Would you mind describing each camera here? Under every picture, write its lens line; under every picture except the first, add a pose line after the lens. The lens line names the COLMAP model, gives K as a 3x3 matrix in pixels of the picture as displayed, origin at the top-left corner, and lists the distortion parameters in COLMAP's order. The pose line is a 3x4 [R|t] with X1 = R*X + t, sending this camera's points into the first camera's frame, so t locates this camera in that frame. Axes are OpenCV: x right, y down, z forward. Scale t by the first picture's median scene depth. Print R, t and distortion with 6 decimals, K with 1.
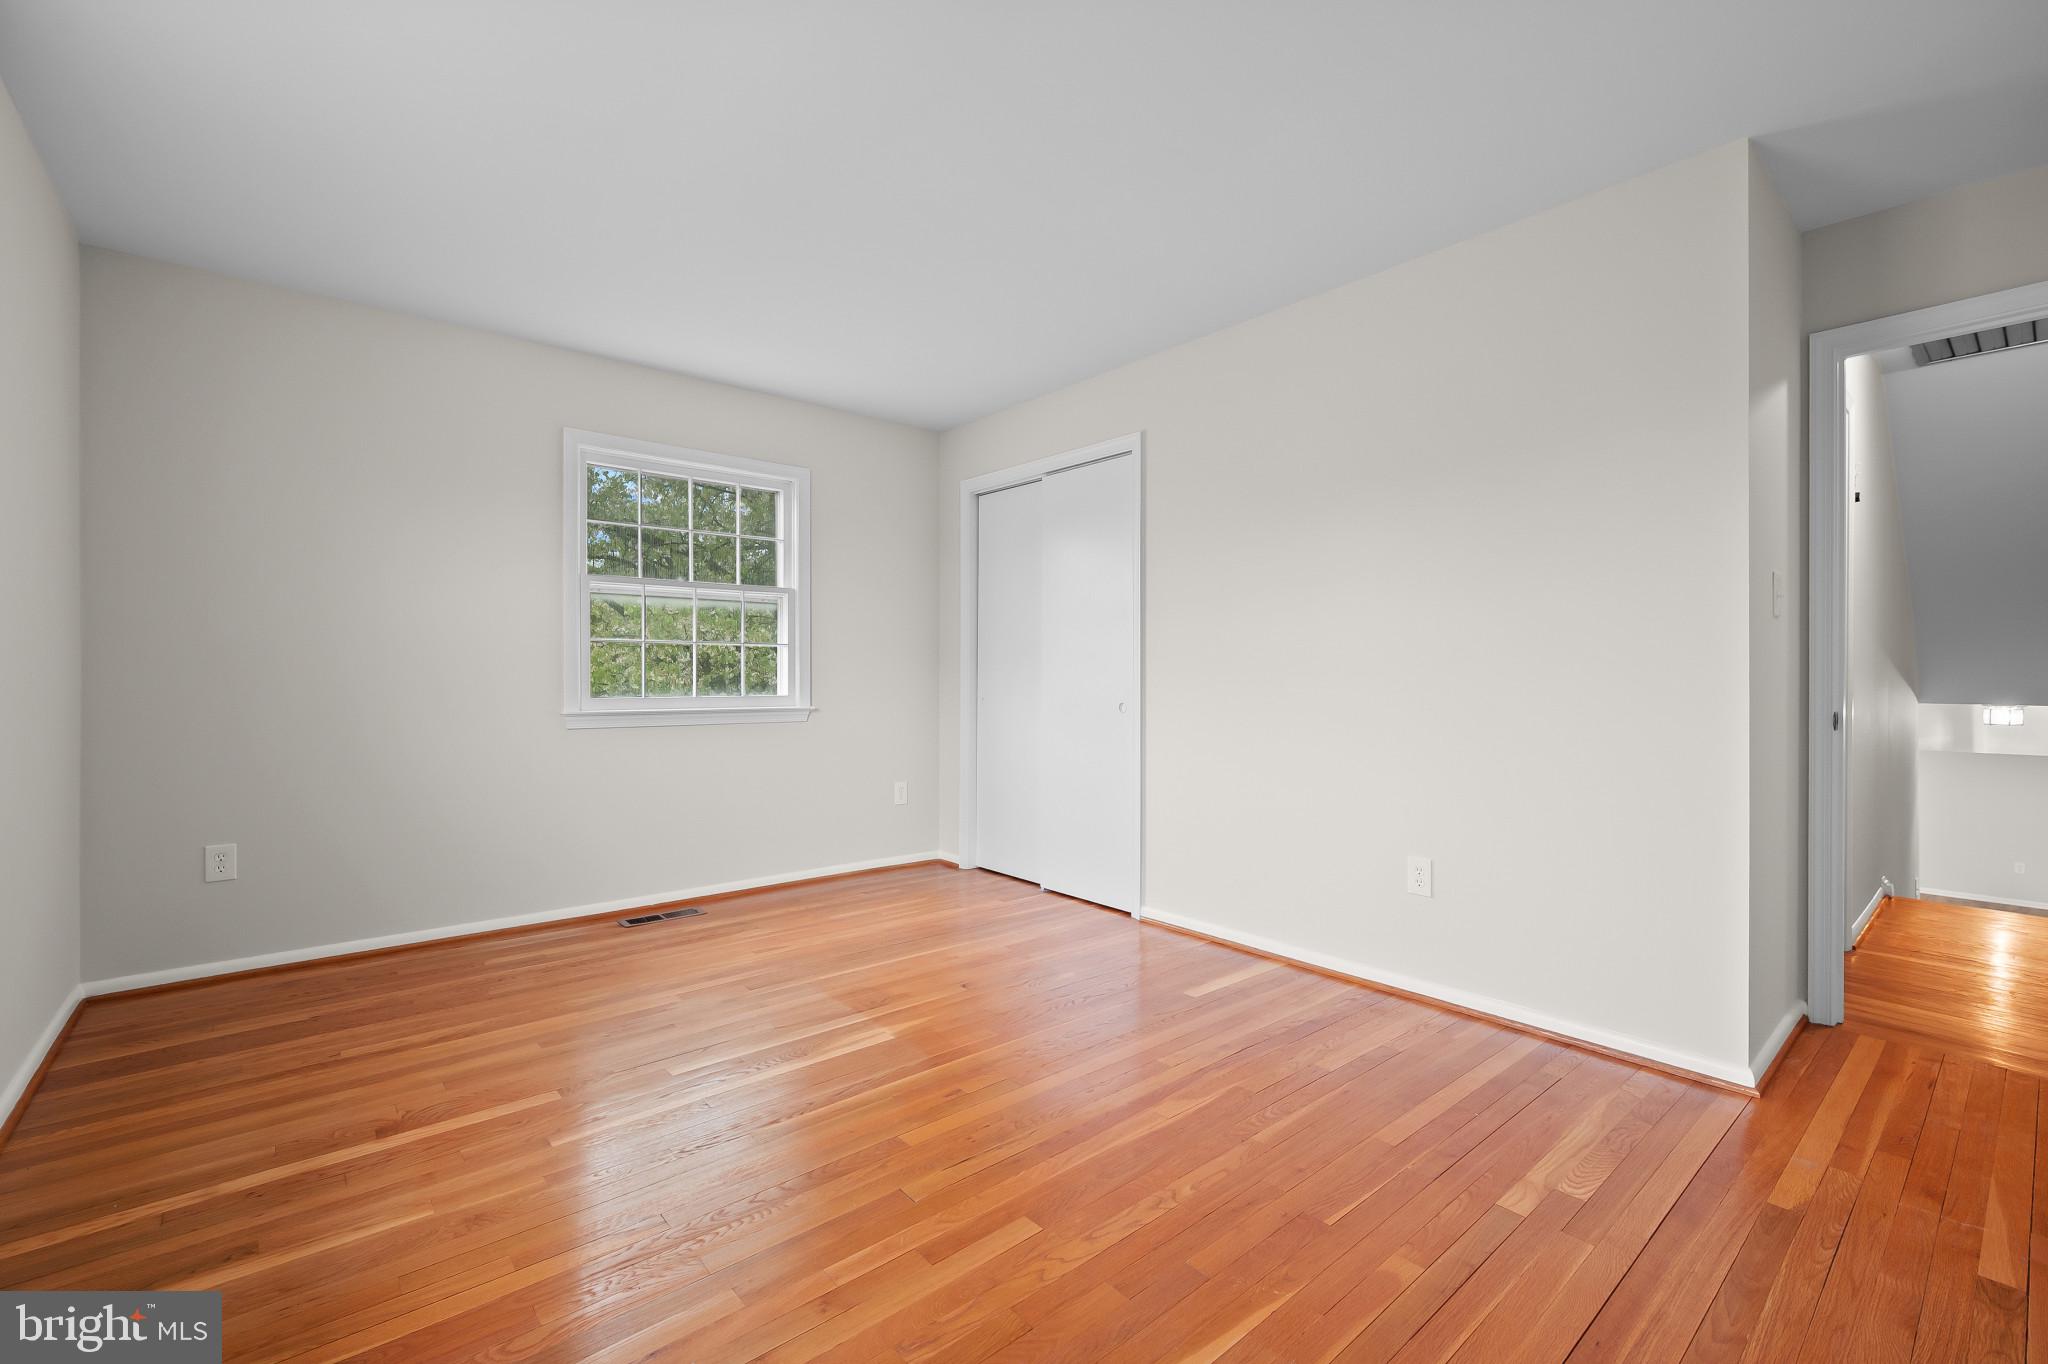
lens RADIAL K [[863.6, 0, 1018.8], [0, 863.6, 674.8], [0, 0, 1]] dist [-0.000589, -0.000025]
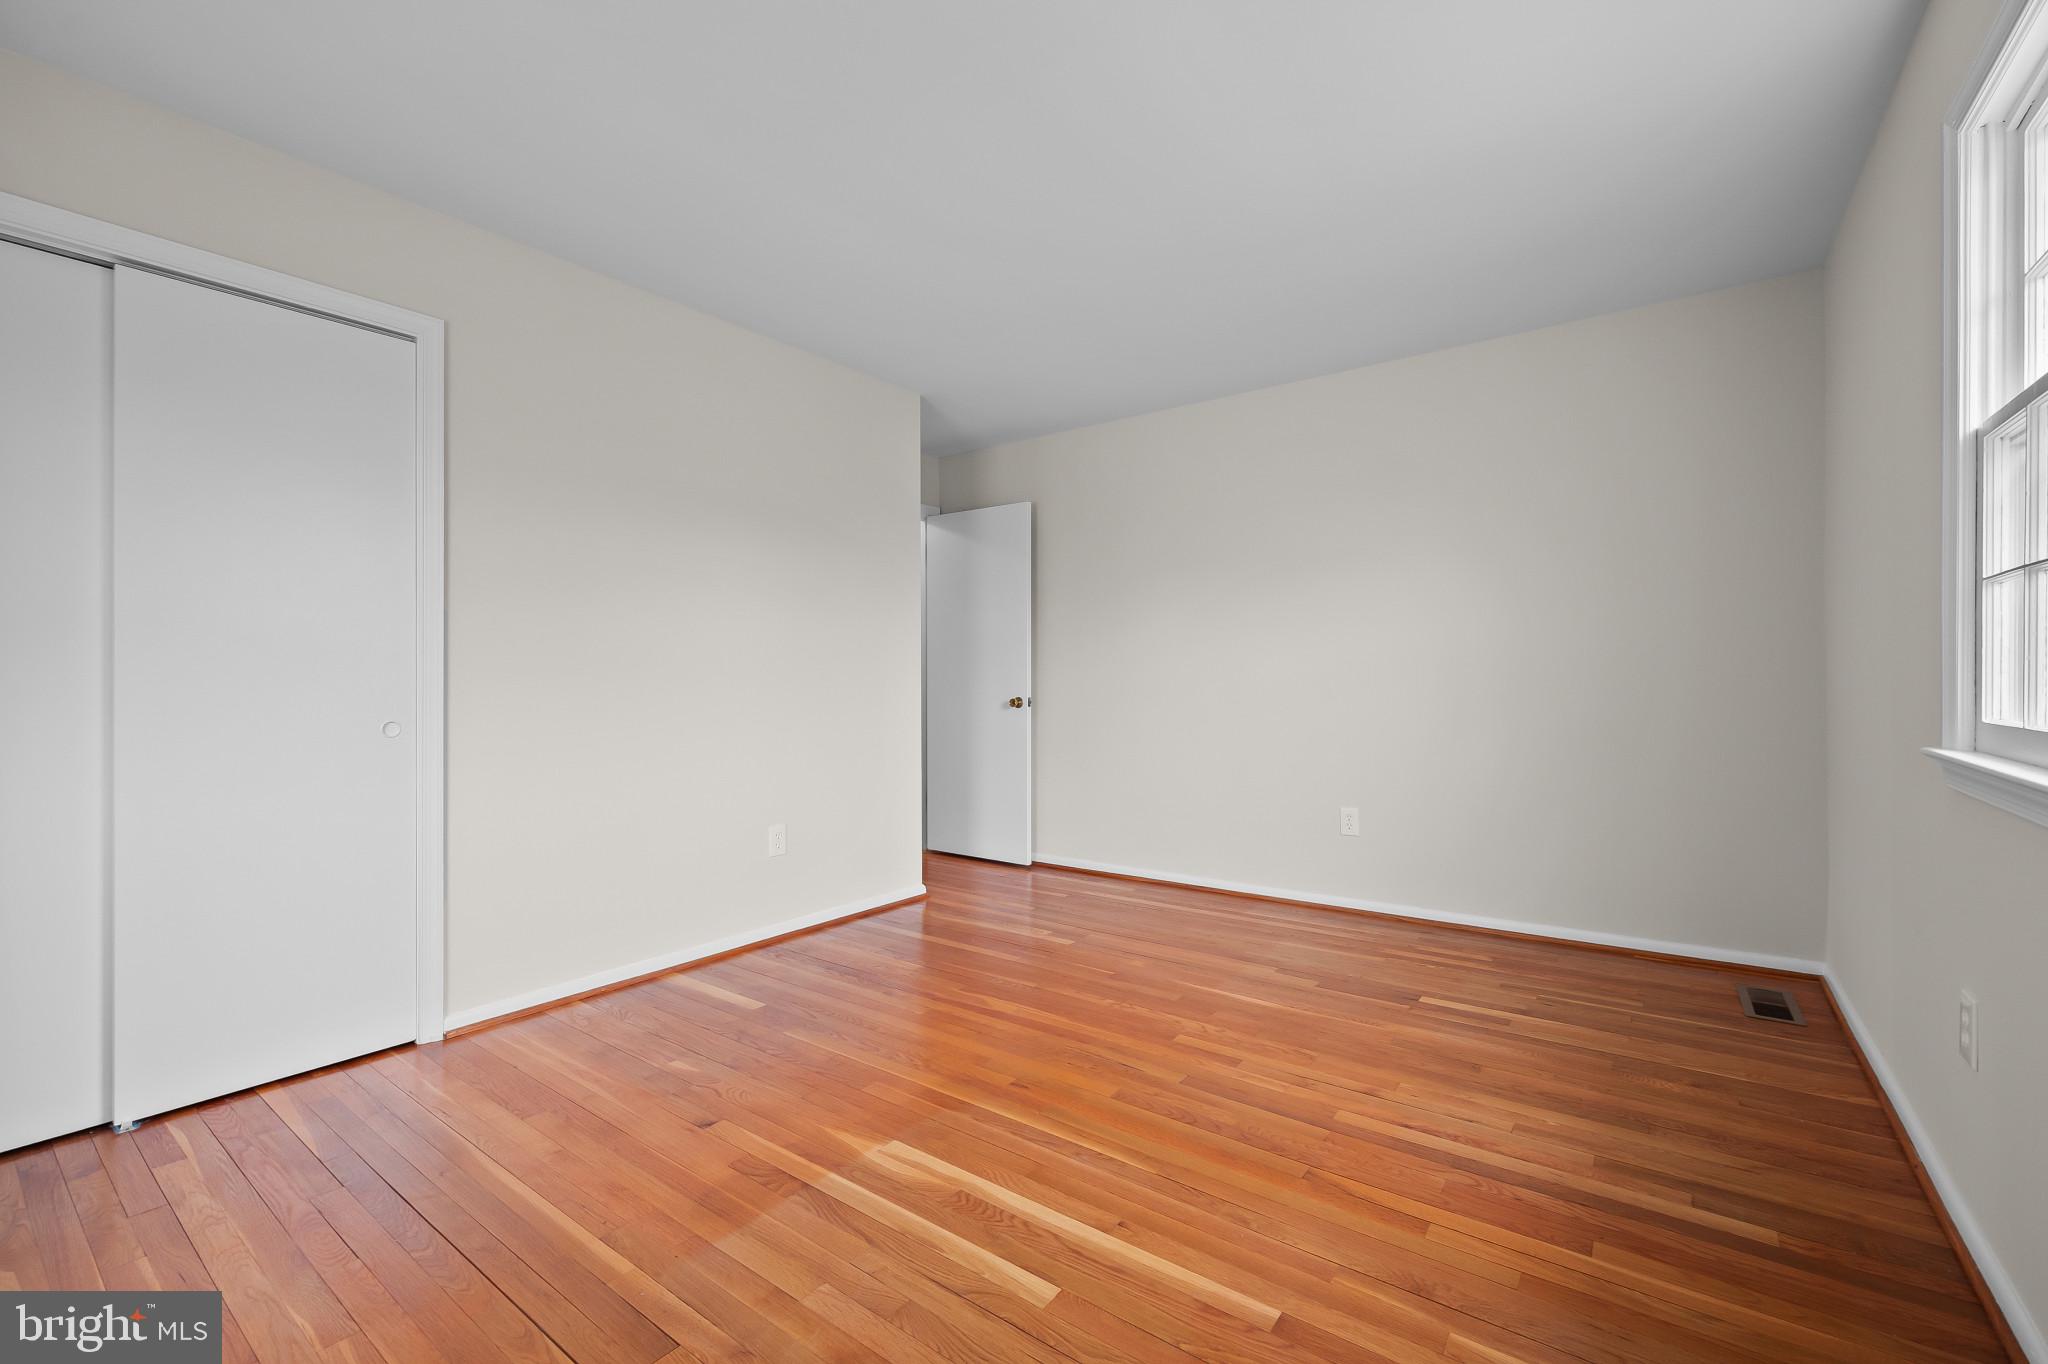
lens RADIAL K [[863.6, 0, 1018.8], [0, 863.6, 674.8], [0, 0, 1]] dist [-0.000589, -0.000025]
pose [[-0.220995, 0.004652, 0.975264, -0.832248], [-0.000263, 0.999988, -0.004830, 0.000914], [-0.975275, -0.001324, -0.220991, 0.947568]]
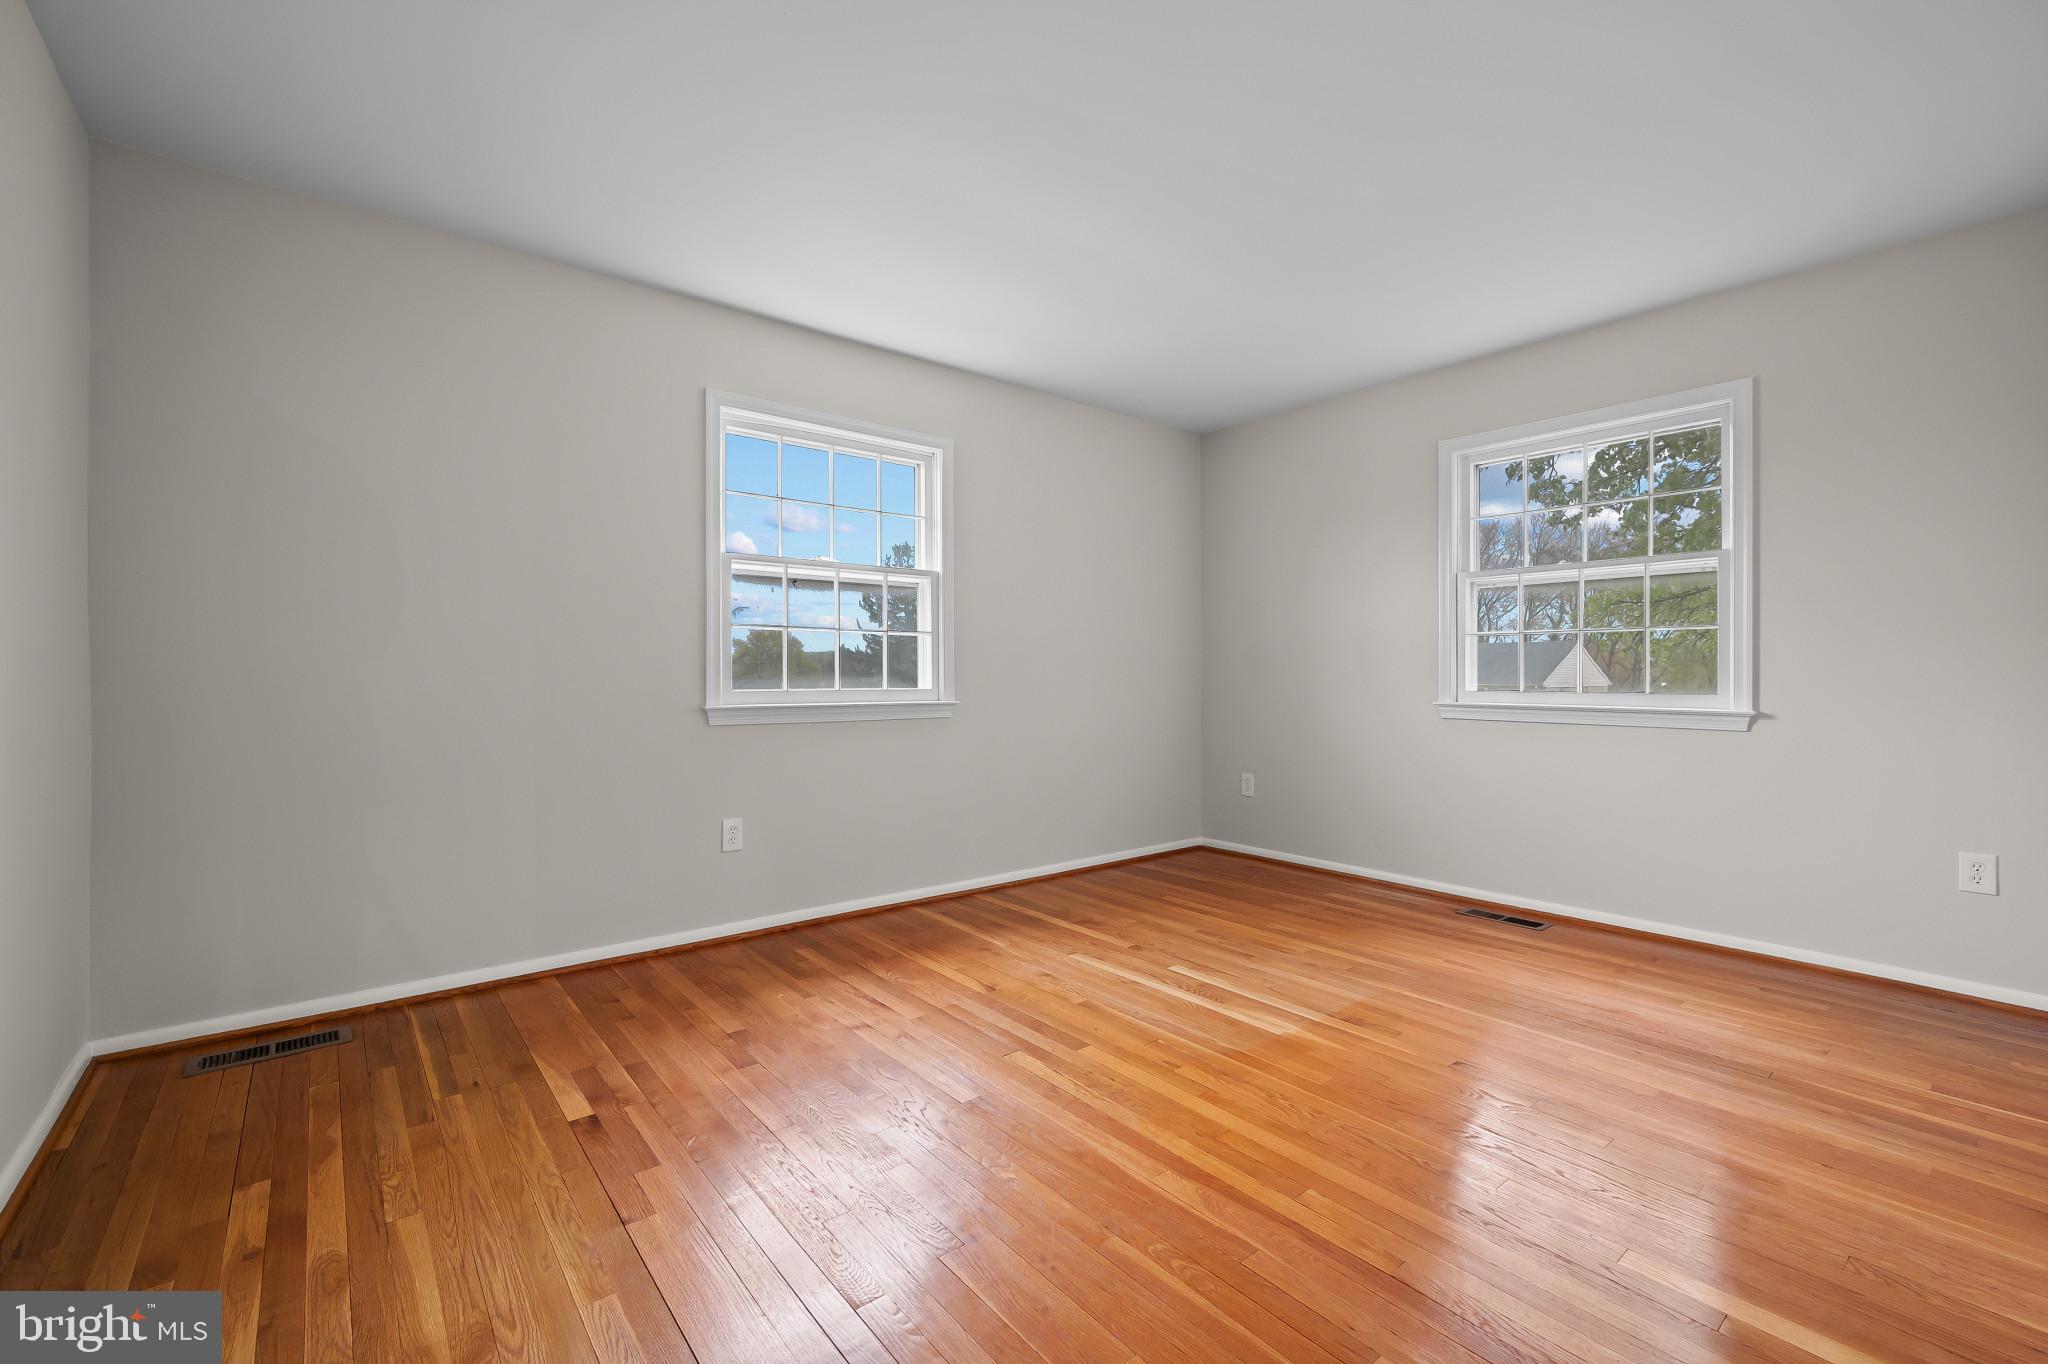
lens RADIAL K [[863.6, 0, 1018.8], [0, 863.6, 674.8], [0, 0, 1]] dist [-0.000589, -0.000025]
pose [[-0.025395, 0.002339, -0.999675, 0.757591], [0.004076, 0.999989, 0.002236, 0.004973], [0.999669, -0.004018, -0.025404, 0.649622]]
